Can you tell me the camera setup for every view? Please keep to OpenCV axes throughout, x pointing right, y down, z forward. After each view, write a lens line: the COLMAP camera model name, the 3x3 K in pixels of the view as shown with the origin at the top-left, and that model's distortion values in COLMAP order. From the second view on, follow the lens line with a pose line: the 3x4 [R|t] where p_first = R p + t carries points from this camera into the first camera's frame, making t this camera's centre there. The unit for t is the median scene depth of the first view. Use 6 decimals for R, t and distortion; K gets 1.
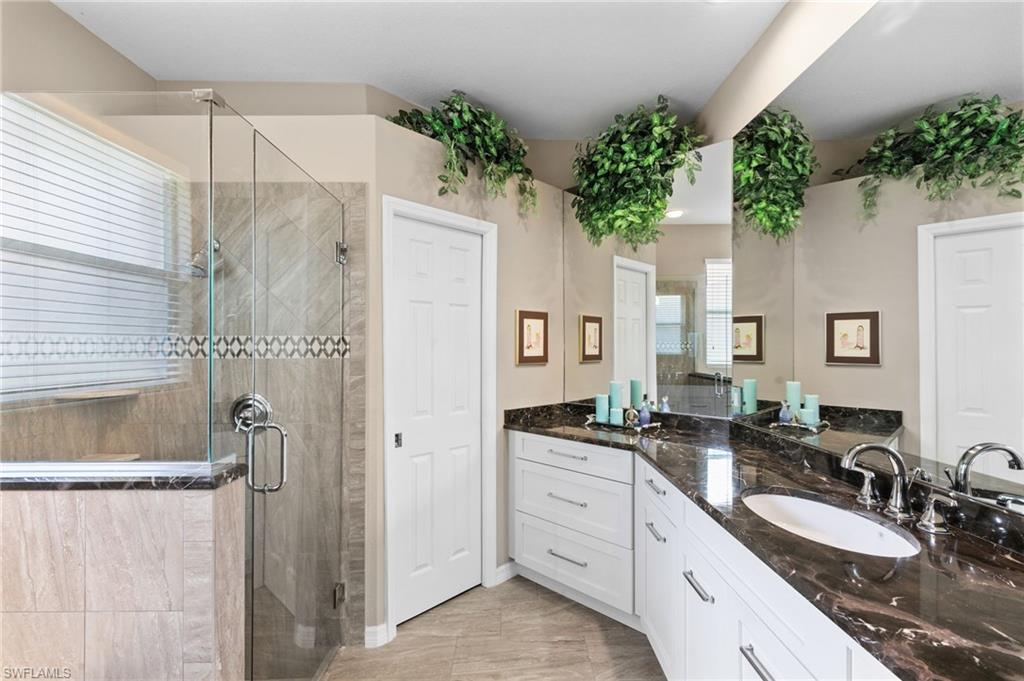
lens RADIAL K [[458.6, 0, 512.0], [0, 458.6, 340.5], [0, 0, 1]] dist [0.006637, 0.000324]
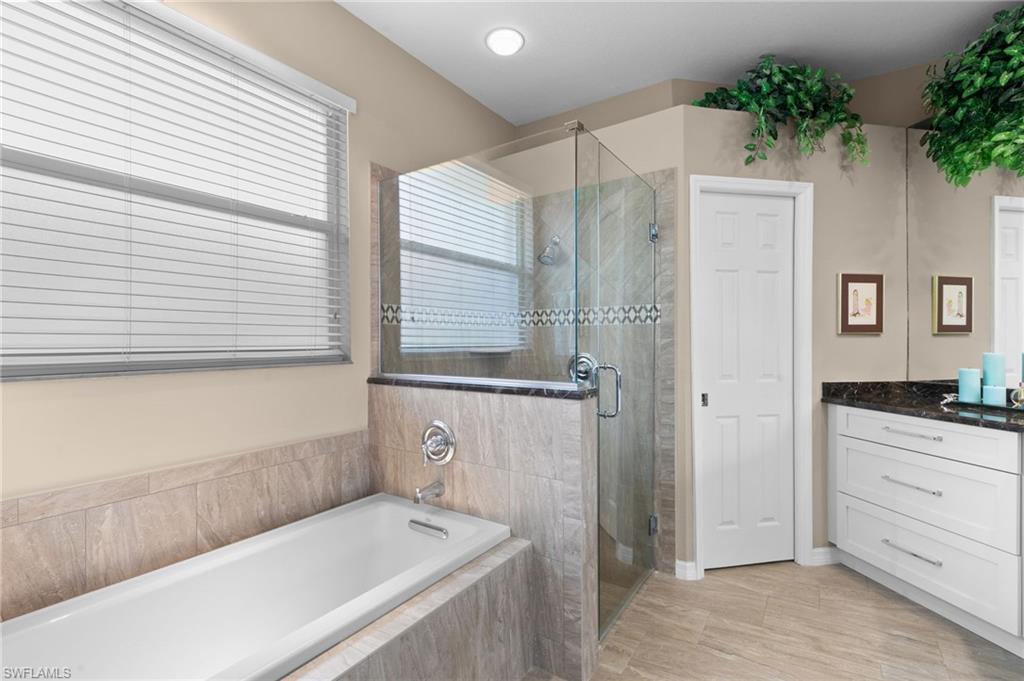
lens RADIAL K [[458.6, 0, 512.0], [0, 458.6, 340.5], [0, 0, 1]] dist [0.006637, 0.000324]
pose [[0.823065, -0.000824, -0.567946, -0.005741], [0.009797, 0.999871, 0.012747, 0.059917], [0.567862, -0.016056, 0.822967, -0.153332]]
